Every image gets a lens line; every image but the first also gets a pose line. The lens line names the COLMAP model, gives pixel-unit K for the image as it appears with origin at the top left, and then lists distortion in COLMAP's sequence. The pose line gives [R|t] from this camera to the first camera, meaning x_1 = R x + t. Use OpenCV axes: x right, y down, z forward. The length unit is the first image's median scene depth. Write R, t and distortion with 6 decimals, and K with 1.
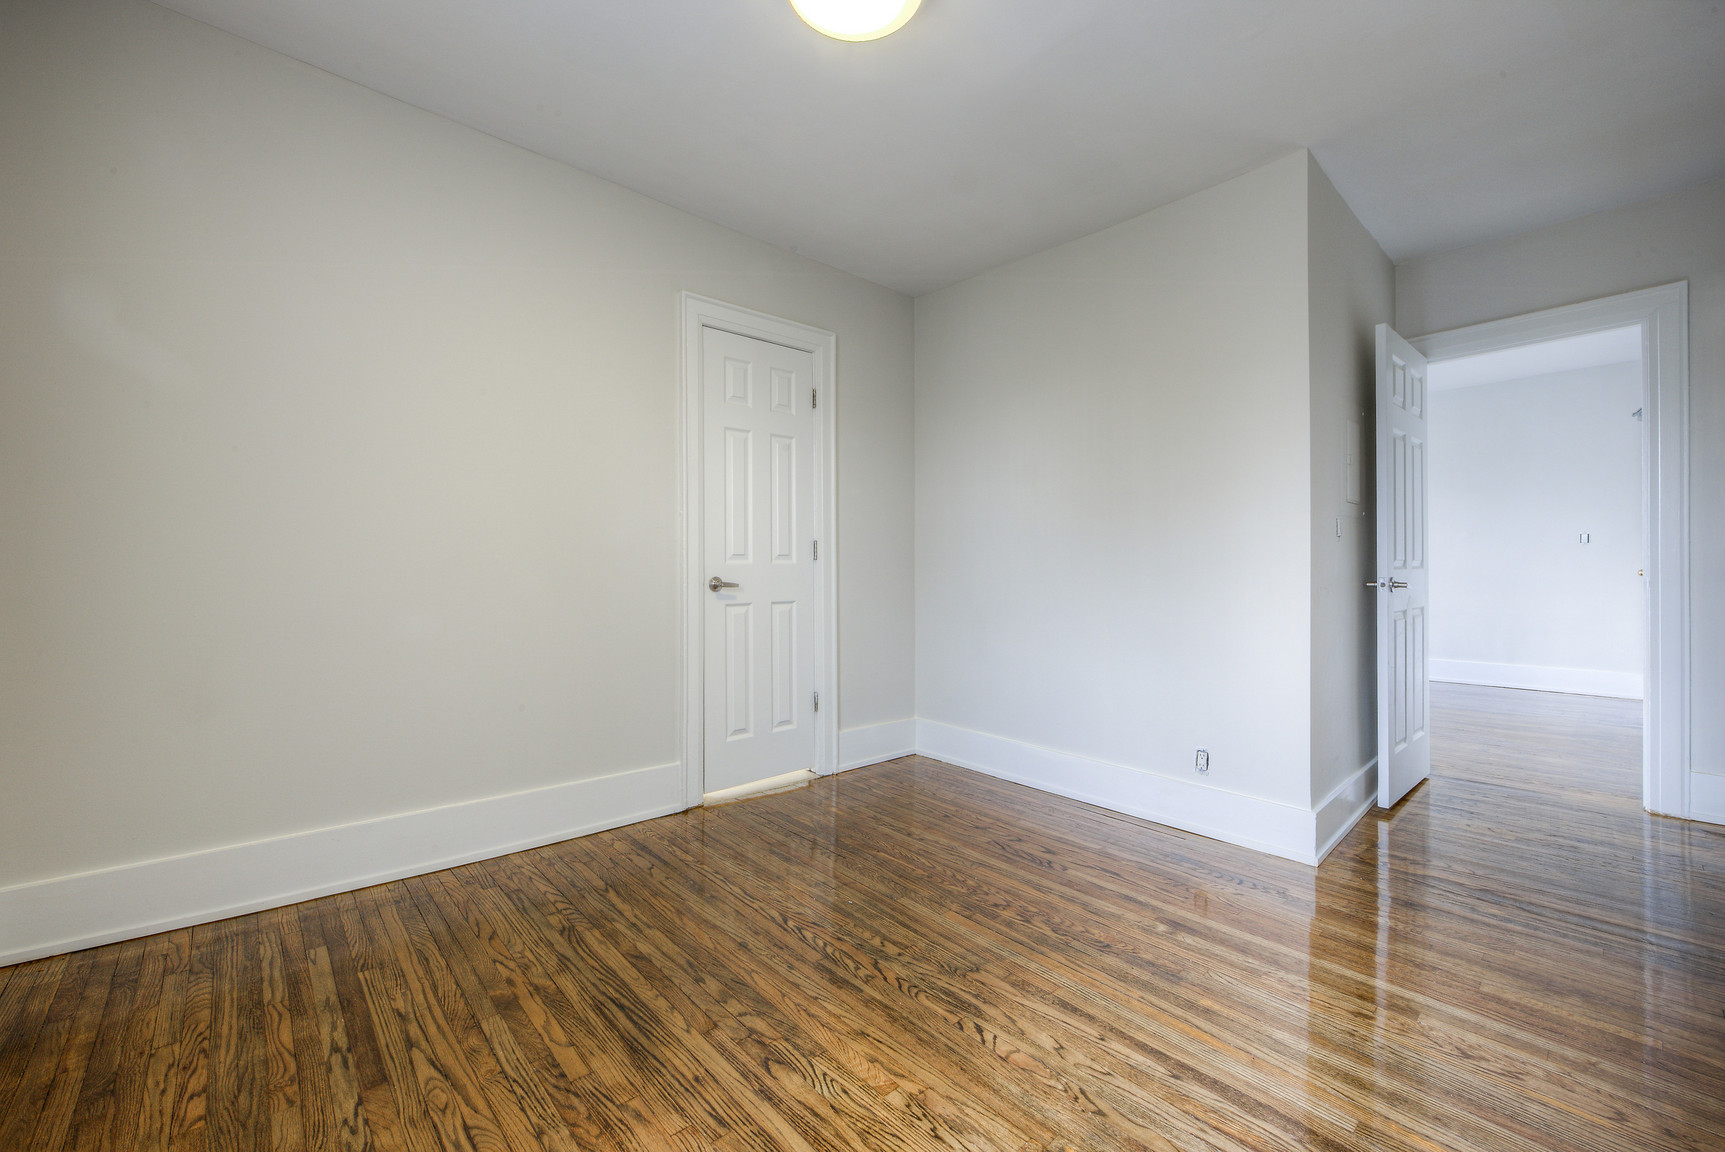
lens RADIAL K [[702.1, 0, 846.3], [0, 702.1, 564.8], [0, 0, 1]] dist [-0.010522, -0.000017]
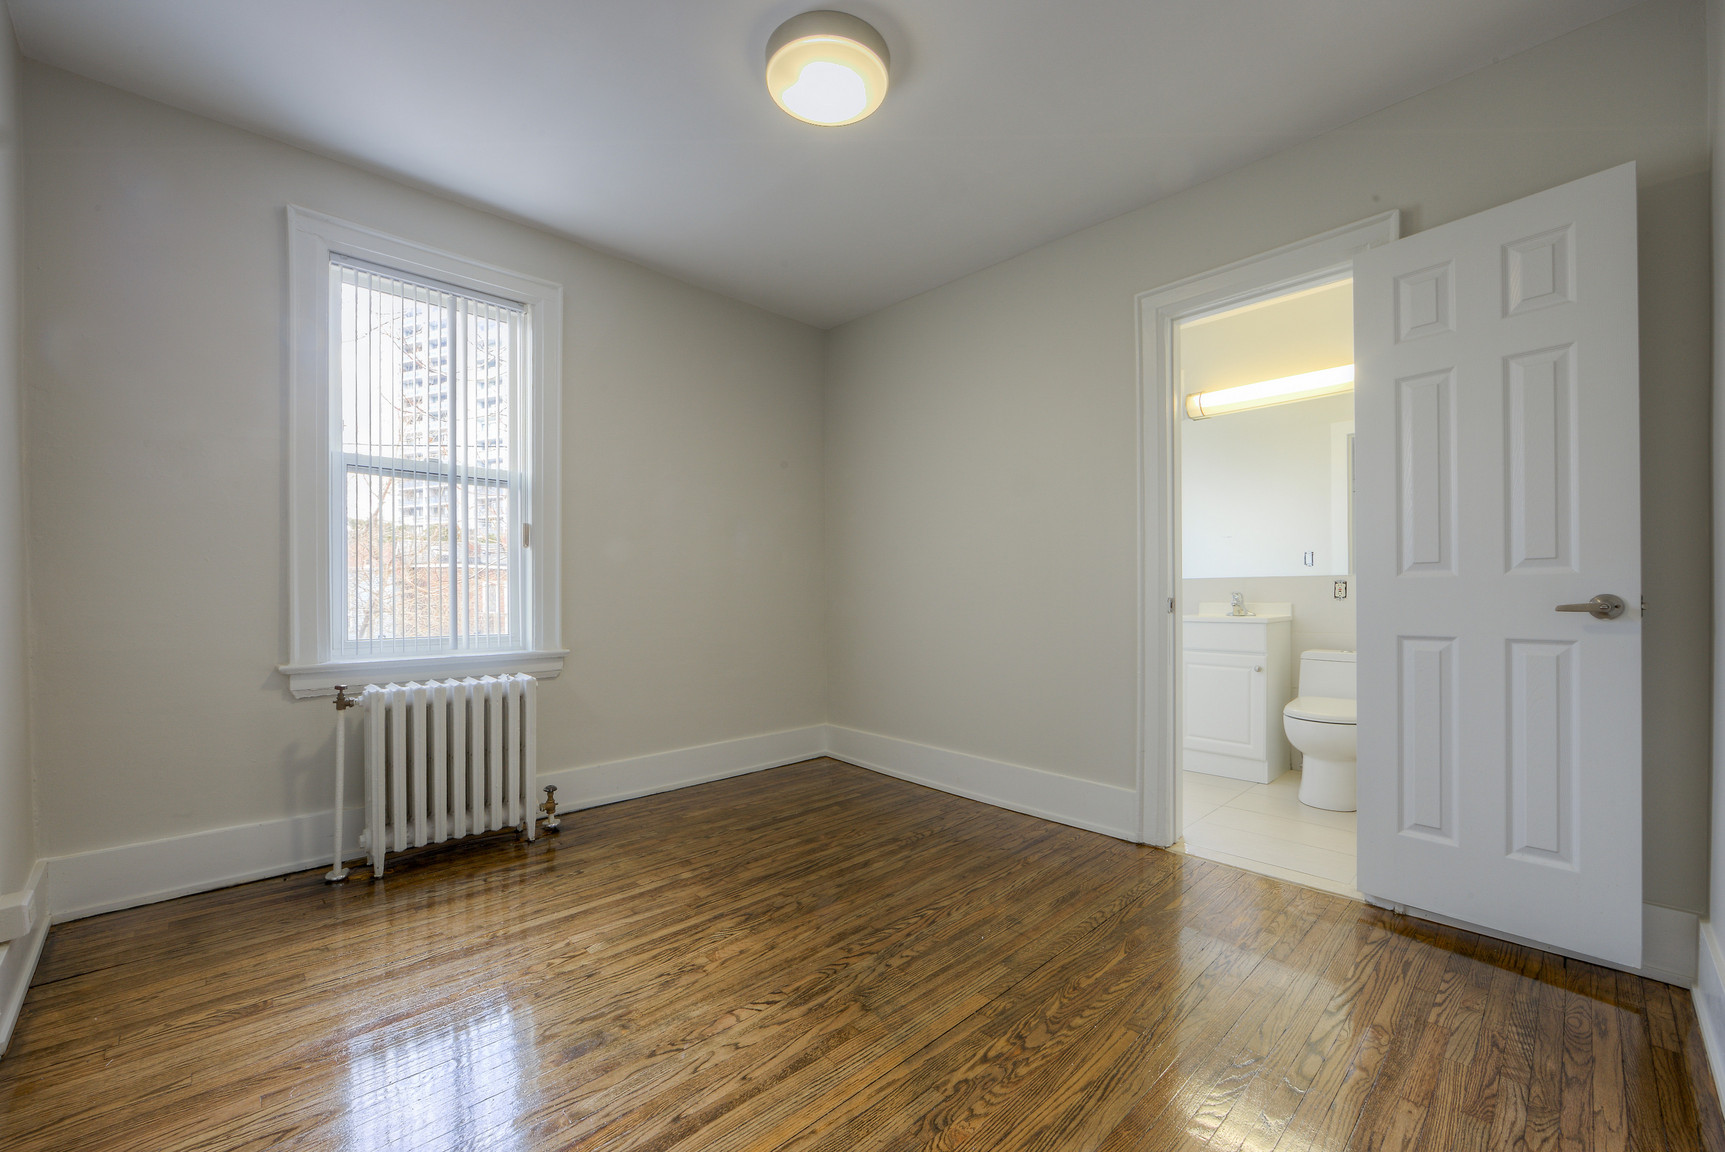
lens RADIAL K [[681.9, 0, 853.9], [0, 681.9, 595.2], [0, 0, 1]] dist [-0.013012, 0.000100]
pose [[0.034989, -0.003587, -0.999381, 1.084139], [0.008227, 0.999961, -0.003301, 0.023370], [0.999354, -0.008106, 0.035017, 0.940621]]
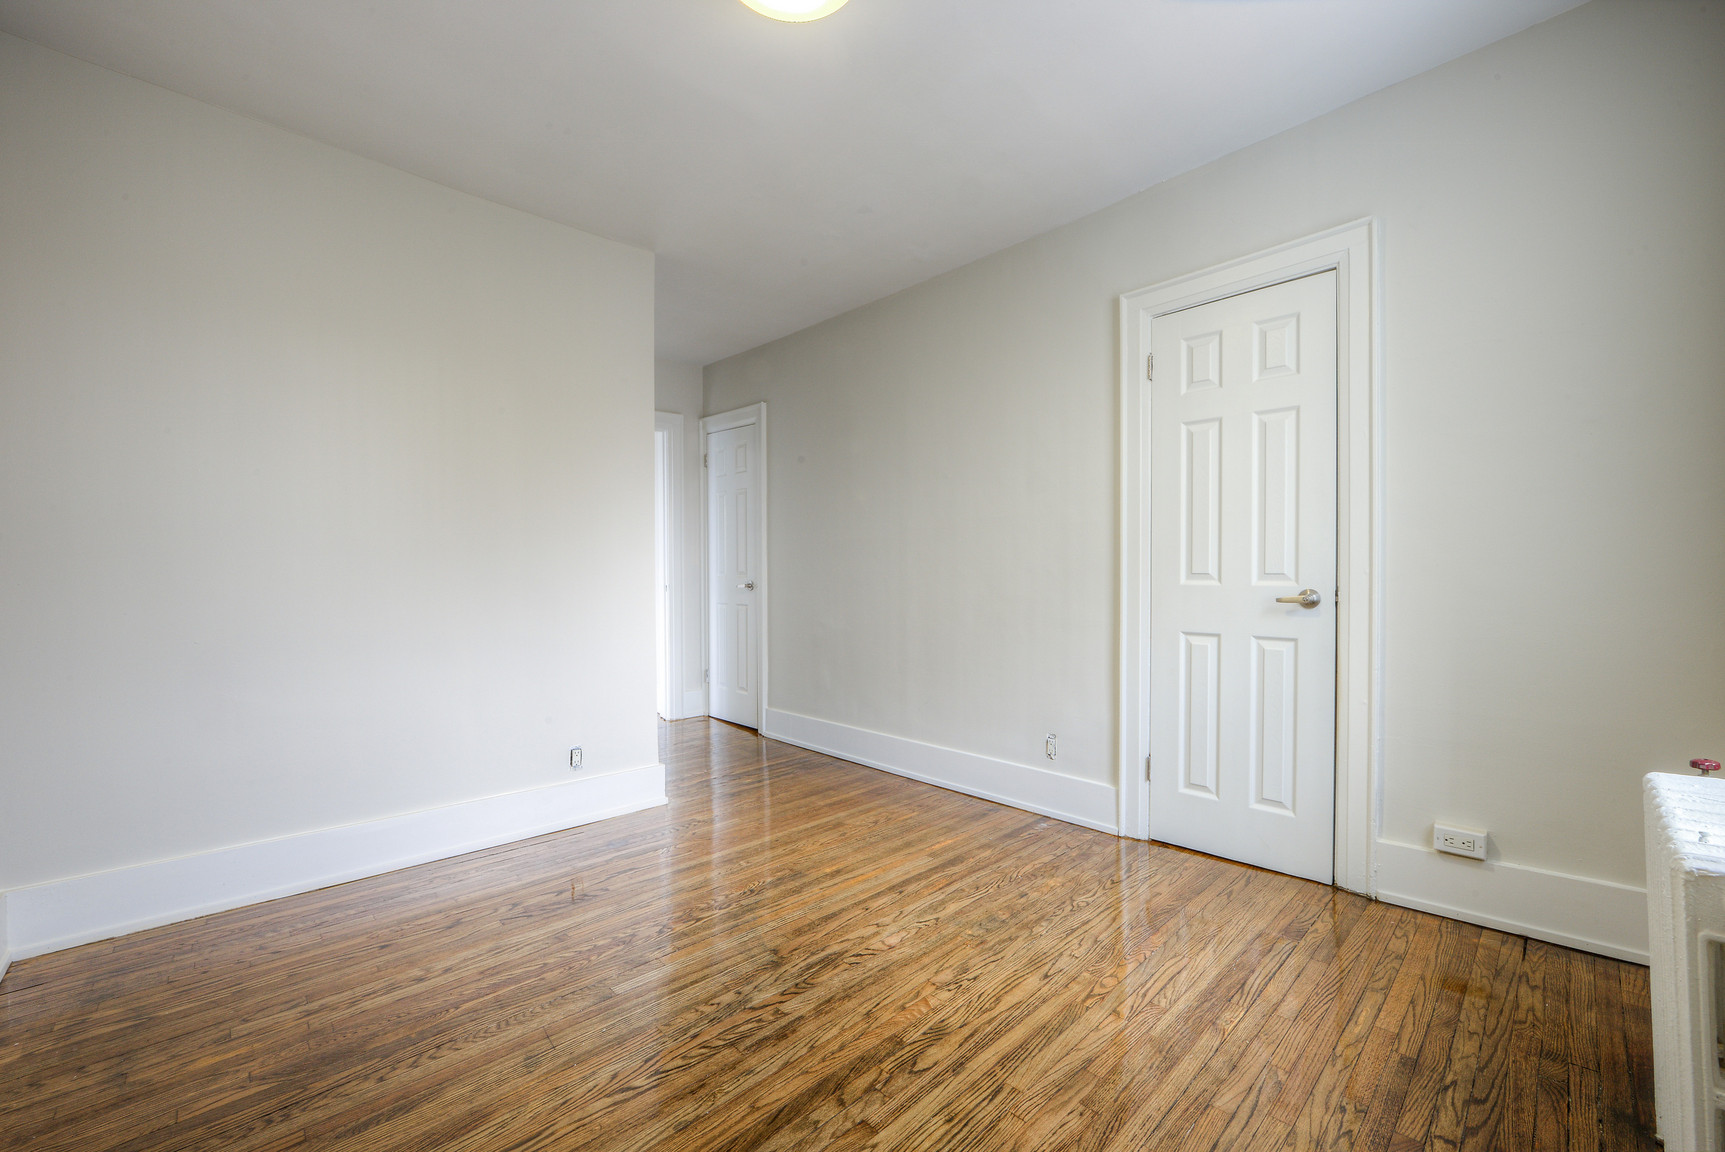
lens RADIAL K [[693.6, 0, 886.6], [0, 693.6, 576.3], [0, 0, 1]] dist [-0.010634, 0.000118]
pose [[-0.061879, -0.004368, 0.998074, -0.877666], [0.000862, 0.999990, 0.004430, -0.006528], [-0.998083, 0.001135, -0.061874, 0.877393]]
